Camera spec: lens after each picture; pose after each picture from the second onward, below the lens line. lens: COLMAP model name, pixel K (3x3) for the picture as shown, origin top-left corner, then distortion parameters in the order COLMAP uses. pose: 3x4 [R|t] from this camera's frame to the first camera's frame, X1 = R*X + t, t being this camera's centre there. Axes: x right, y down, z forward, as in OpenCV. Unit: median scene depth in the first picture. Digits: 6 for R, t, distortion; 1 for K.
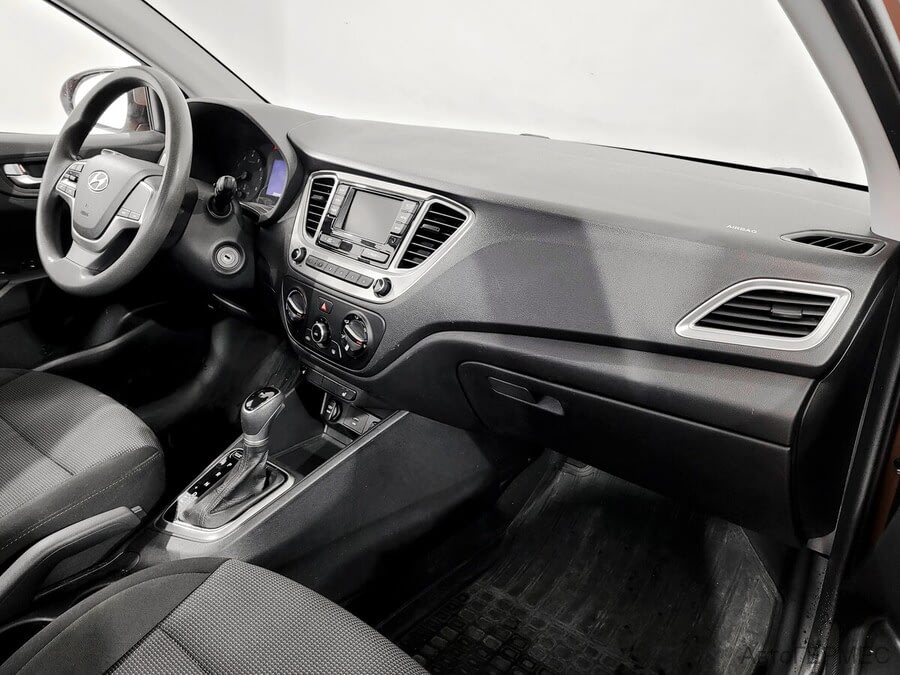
lens RADIAL K [[680.8, 0, 450.3], [0, 680.8, 335.2], [0, 0, 1]] dist [0.015519, 0.000374]
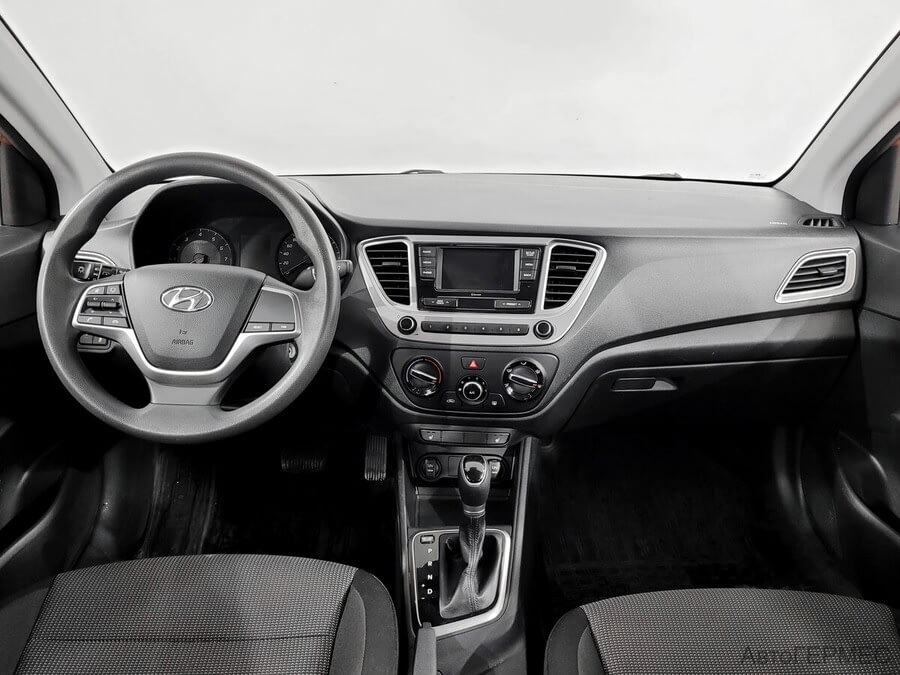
lens RADIAL K [[680.8, 0, 450.0], [0, 680.8, 339.3], [0, 0, 1]] dist [0.015519, 0.000374]
pose [[0.775272, -0.264896, 0.573397, -0.849154], [0.264298, 0.960562, 0.086409, -0.189574], [-0.573673, 0.084557, 0.814708, 0.188506]]
